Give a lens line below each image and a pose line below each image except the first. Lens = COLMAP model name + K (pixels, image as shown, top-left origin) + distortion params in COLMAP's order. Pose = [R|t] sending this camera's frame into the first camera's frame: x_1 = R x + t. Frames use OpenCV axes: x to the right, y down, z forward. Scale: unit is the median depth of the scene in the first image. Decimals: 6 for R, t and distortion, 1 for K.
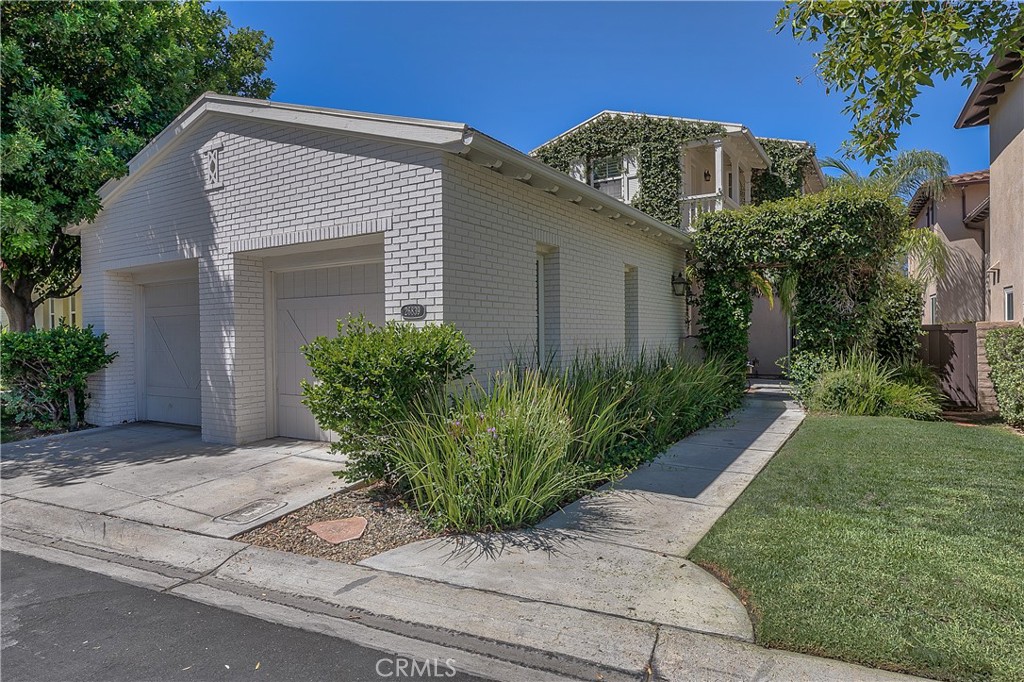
lens RADIAL K [[601.7, 0, 511.6], [0, 601.7, 338.1], [0, 0, 1]] dist [-0.004381, -0.001899]
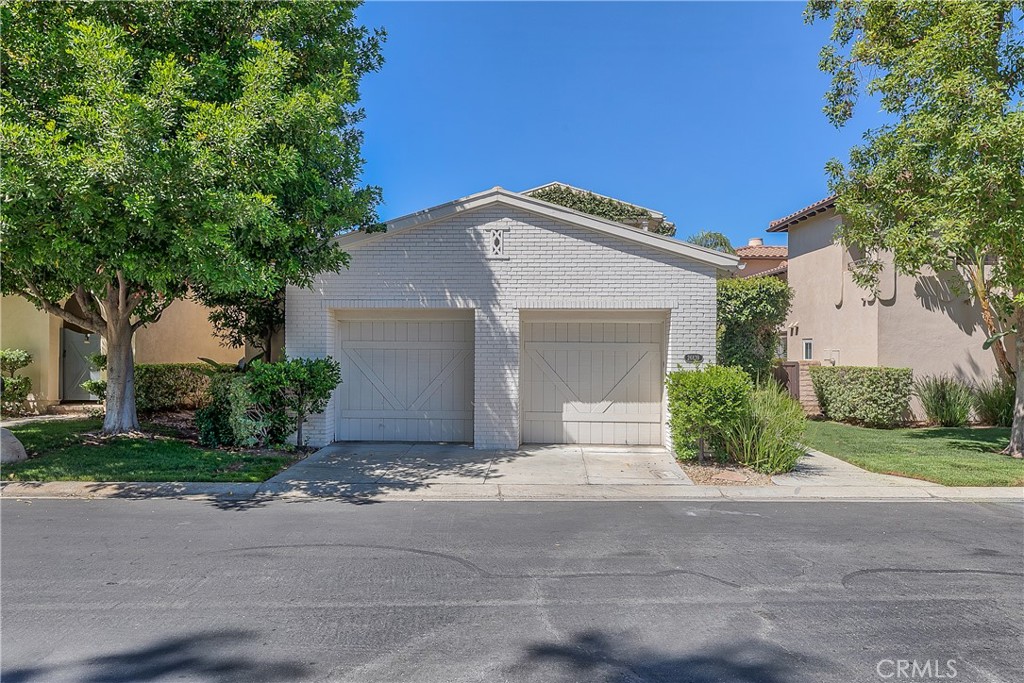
lens RADIAL K [[669.4, 0, 512.2], [0, 669.4, 347.4], [0, 0, 1]] dist [-0.007829, 0.005622]
pose [[0.877598, 0.023617, 0.478814, -1.170763], [-0.015803, 0.999668, -0.020343, -0.020957], [-0.479136, 0.010286, 0.877680, -0.321011]]
